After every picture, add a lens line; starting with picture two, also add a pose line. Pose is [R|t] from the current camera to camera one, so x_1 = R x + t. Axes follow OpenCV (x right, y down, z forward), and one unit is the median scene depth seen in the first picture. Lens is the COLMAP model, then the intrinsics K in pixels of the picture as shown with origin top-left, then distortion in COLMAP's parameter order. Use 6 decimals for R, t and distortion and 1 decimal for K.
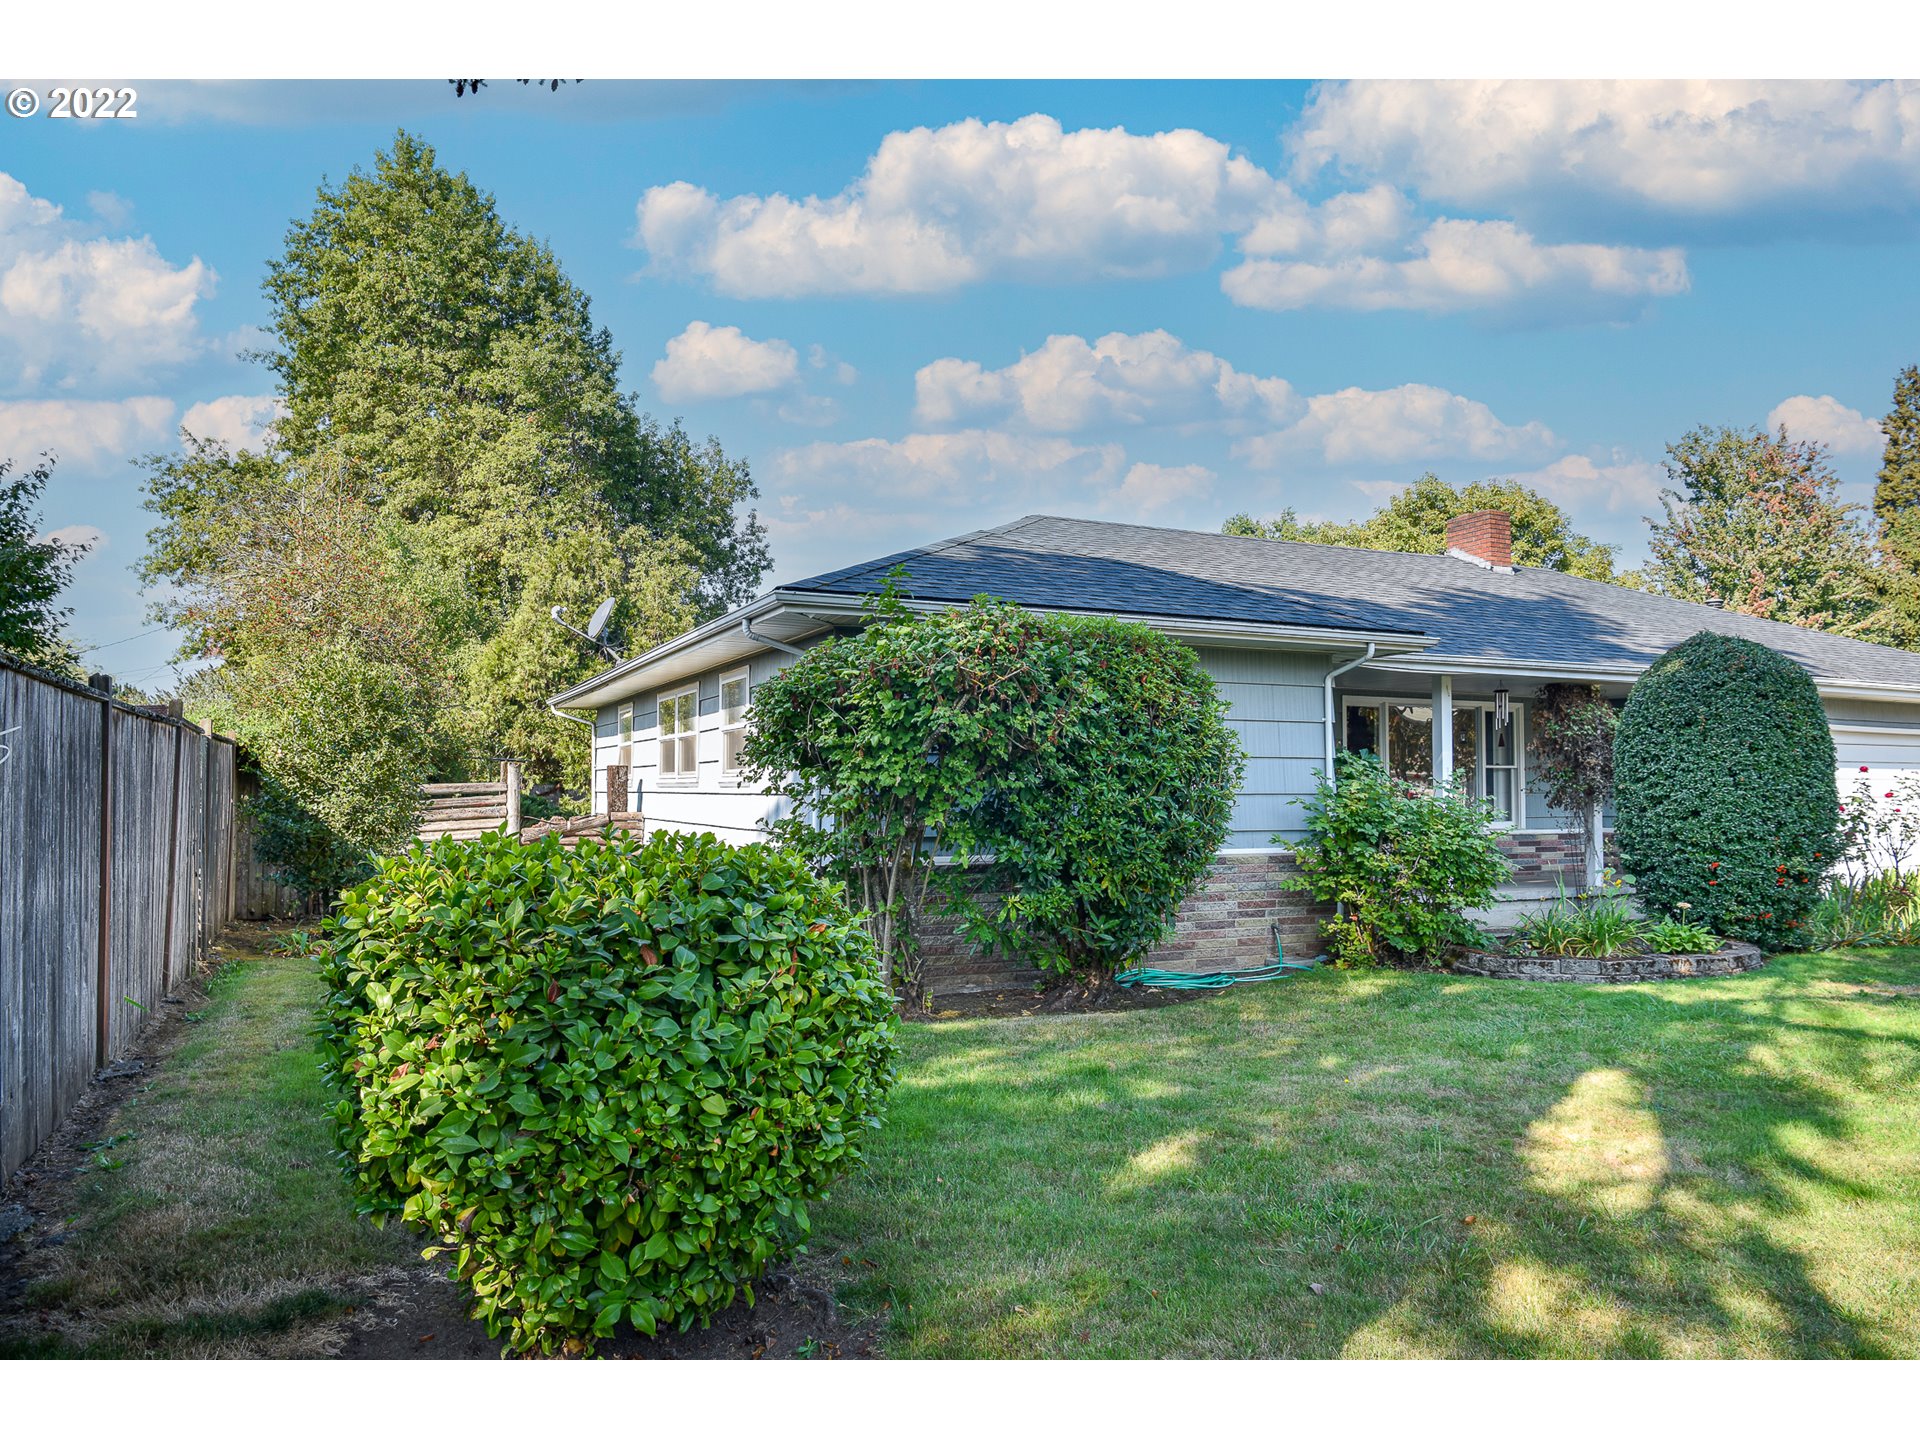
lens RADIAL K [[1270.4, 0, 972.7], [0, 1270.4, 715.9], [0, 0, 1]] dist [-0.061849, 0.001094]
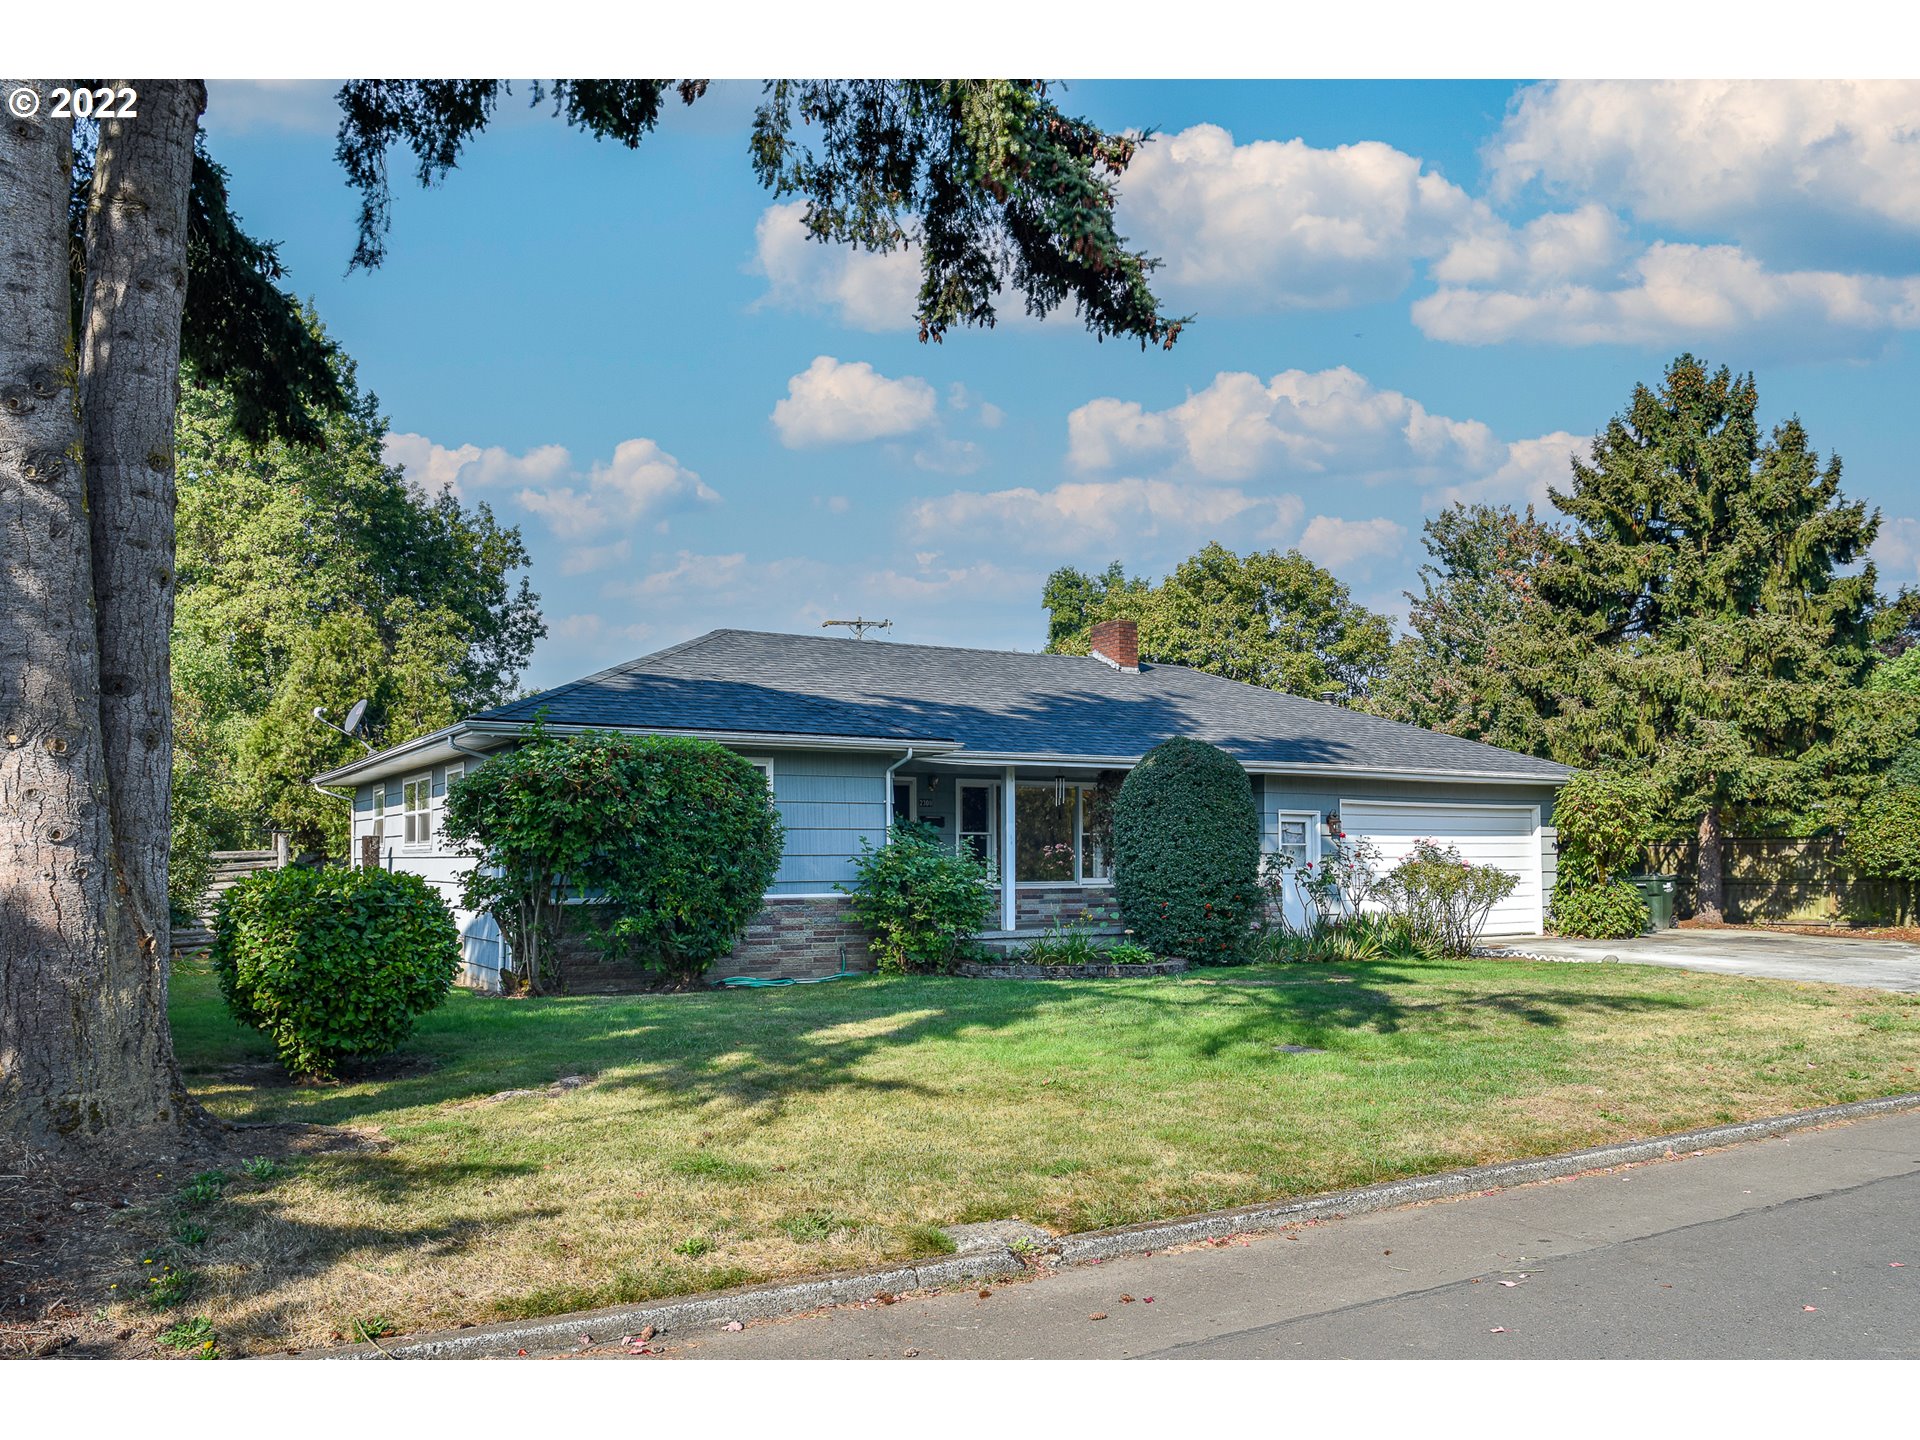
lens RADIAL K [[1344.4, 0, 912.7], [0, 1344.4, 788.1], [0, 0, 1]] dist [-0.058827, 0.008161]
pose [[0.995109, -0.001340, 0.098775, 0.157820], [0.000763, 0.999982, 0.005876, -0.019920], [-0.098781, -0.005772, 0.995092, -0.462133]]
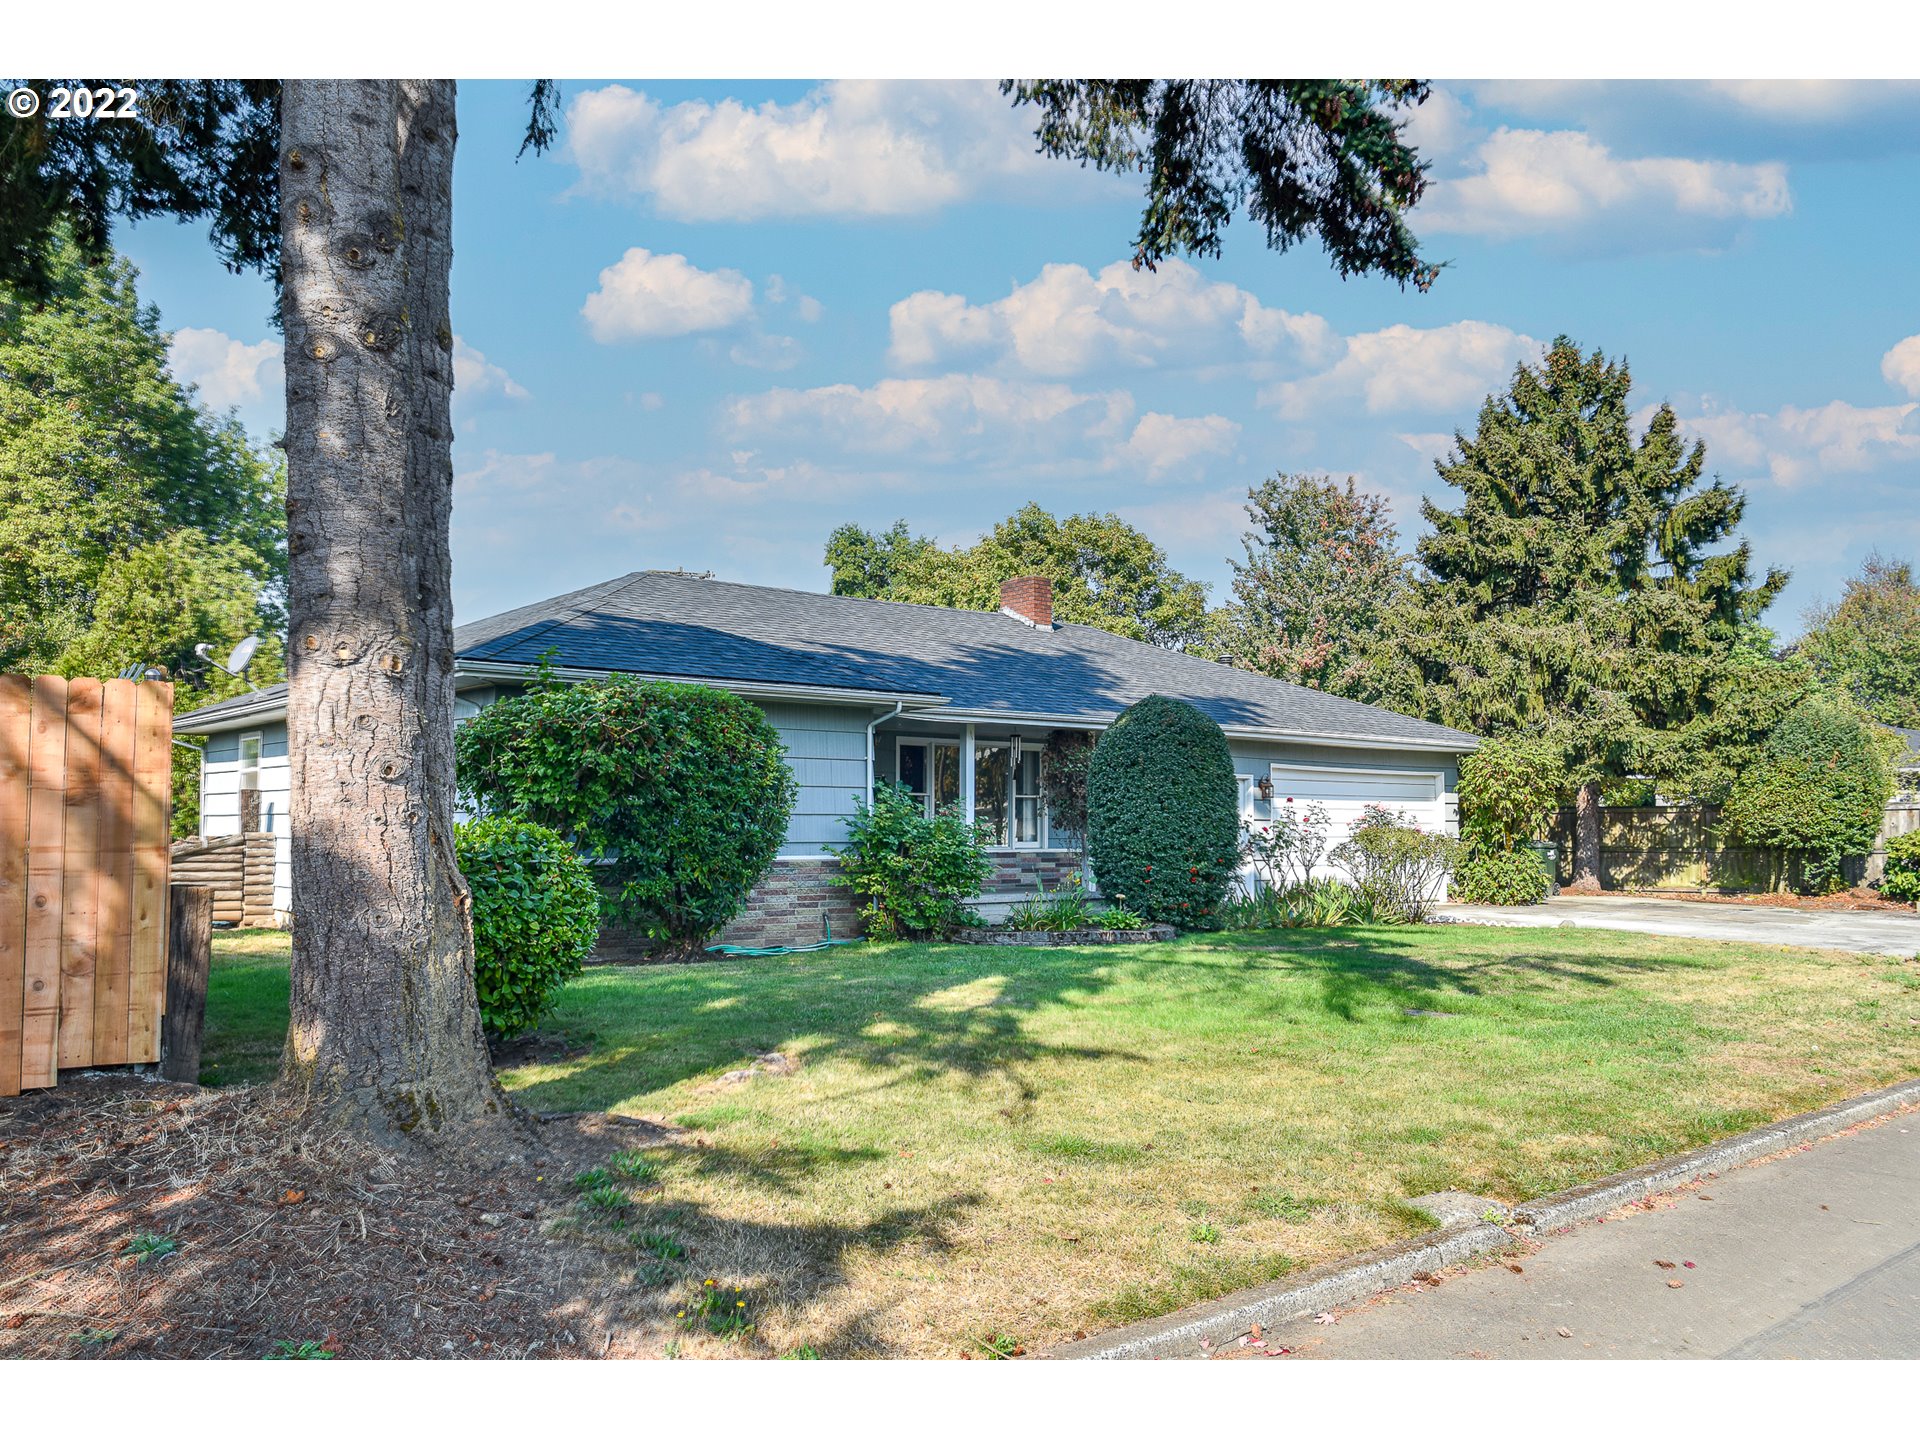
lens RADIAL K [[1400.4, 0, 885.9], [0, 1400.4, 707.9], [0, 0, 1]] dist [-0.055168, 0.001336]
pose [[0.971923, 0.020154, 0.234436, -0.042613], [-0.014505, 0.999562, -0.025794, -0.011421], [-0.234854, 0.021669, 0.971789, -0.406227]]
